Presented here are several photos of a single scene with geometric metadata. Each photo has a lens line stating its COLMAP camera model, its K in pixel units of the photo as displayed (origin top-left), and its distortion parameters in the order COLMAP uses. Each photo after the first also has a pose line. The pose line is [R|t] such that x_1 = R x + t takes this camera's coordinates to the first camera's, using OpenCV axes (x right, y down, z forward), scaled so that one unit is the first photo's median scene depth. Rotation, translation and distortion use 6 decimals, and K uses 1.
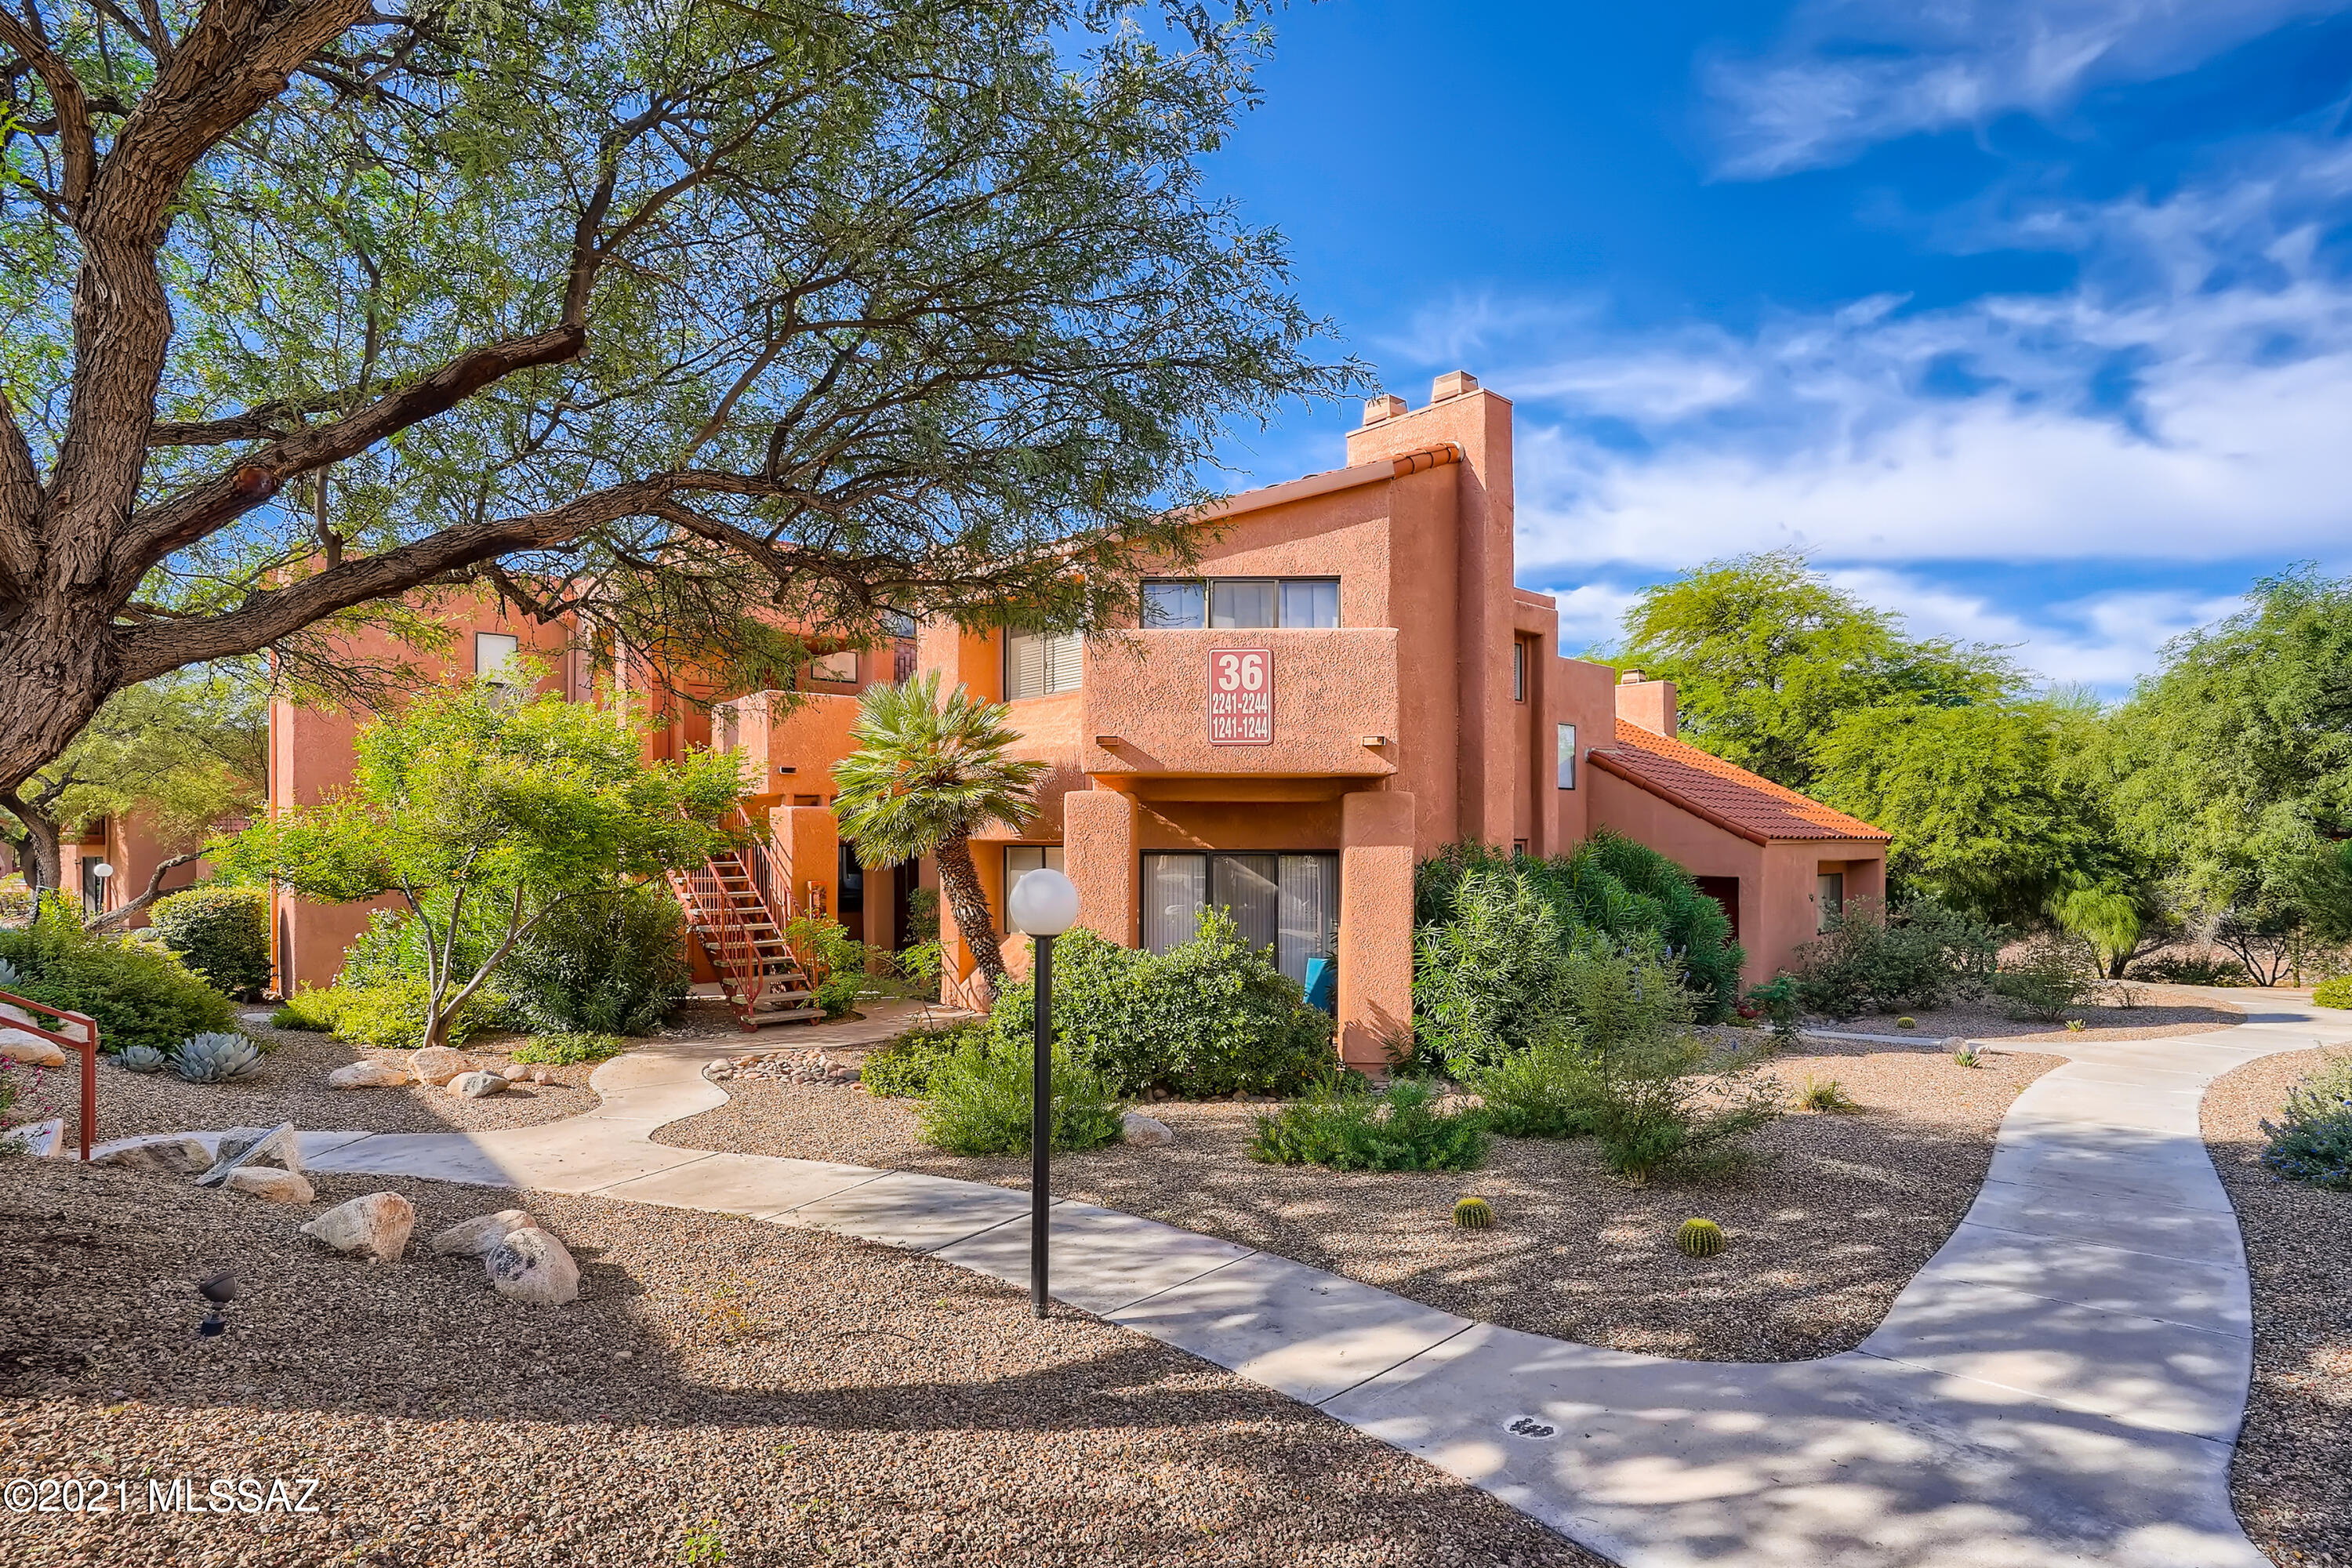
lens RADIAL K [[1199.5, 0, 1176.0], [0, 1199.5, 784.0], [0, 0, 1]] dist [-0.038983, 0.018644]
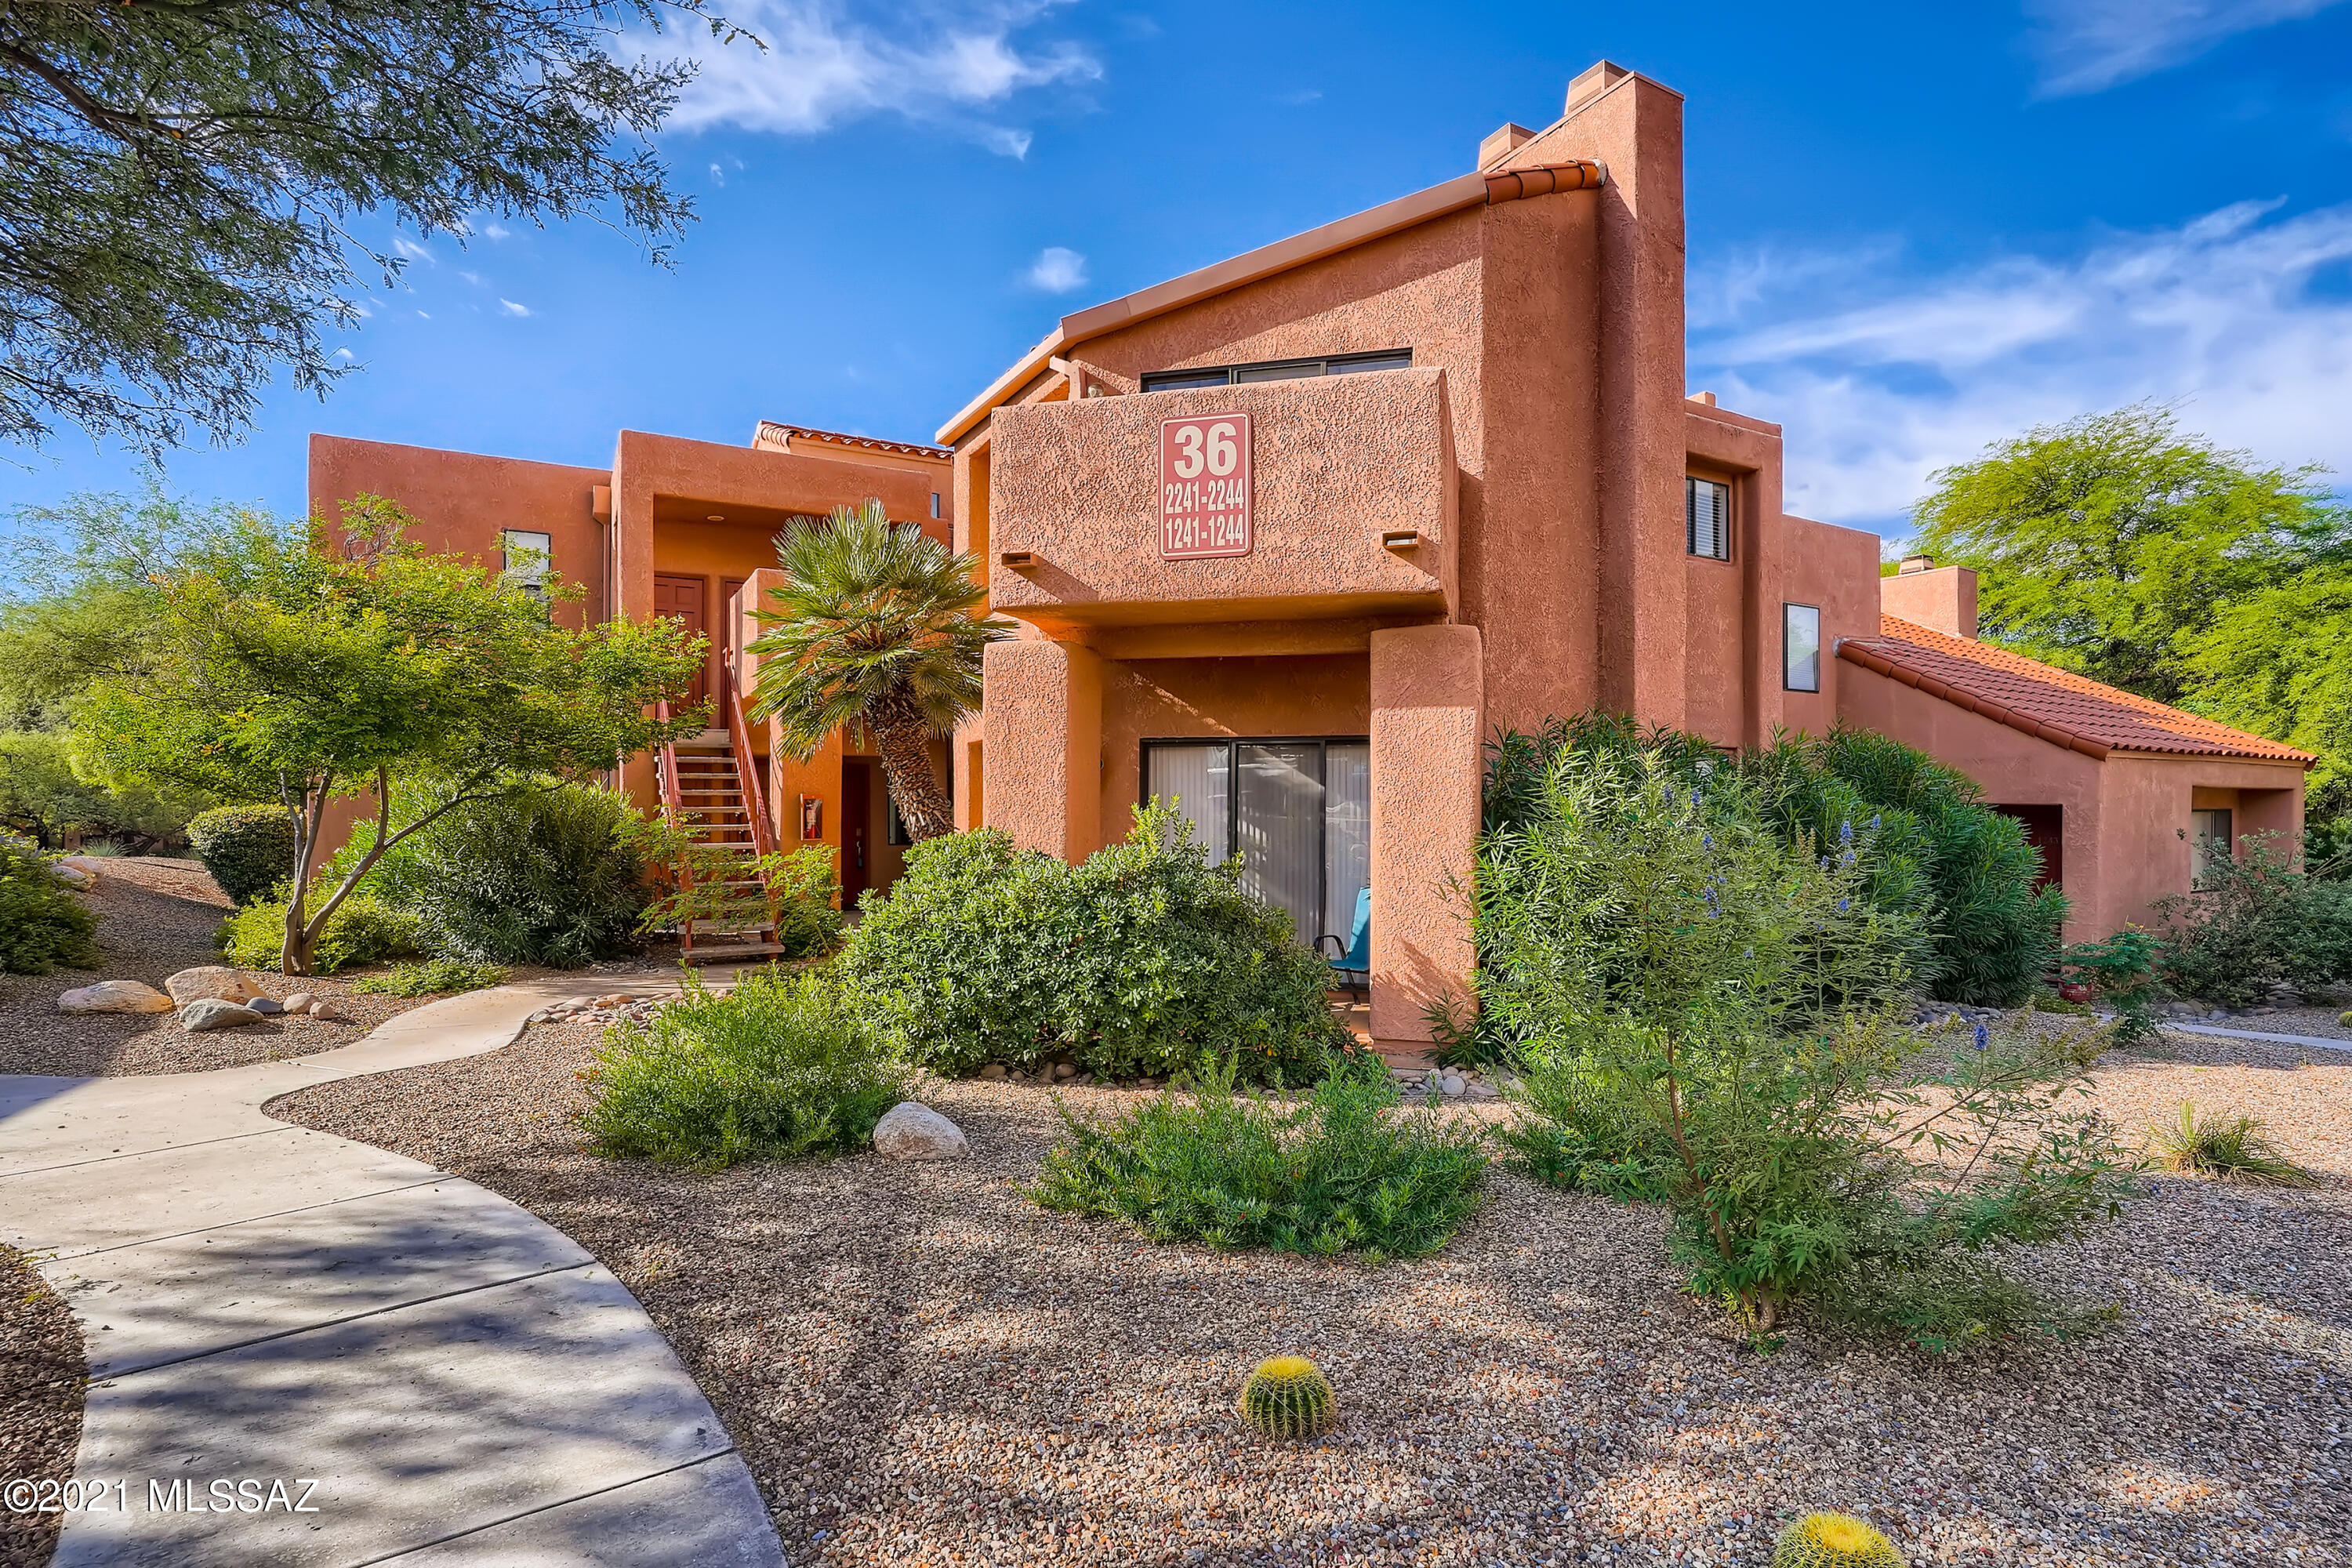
lens RADIAL K [[1185.3, 0, 1183.5], [0, 1185.3, 764.2], [0, 0, 1]] dist [-0.037673, 0.024107]
pose [[0.977283, -0.002952, -0.211919, 0.157437], [0.004835, 0.999953, 0.008364, 0.066832], [0.211885, -0.009199, 0.977251, 0.301260]]
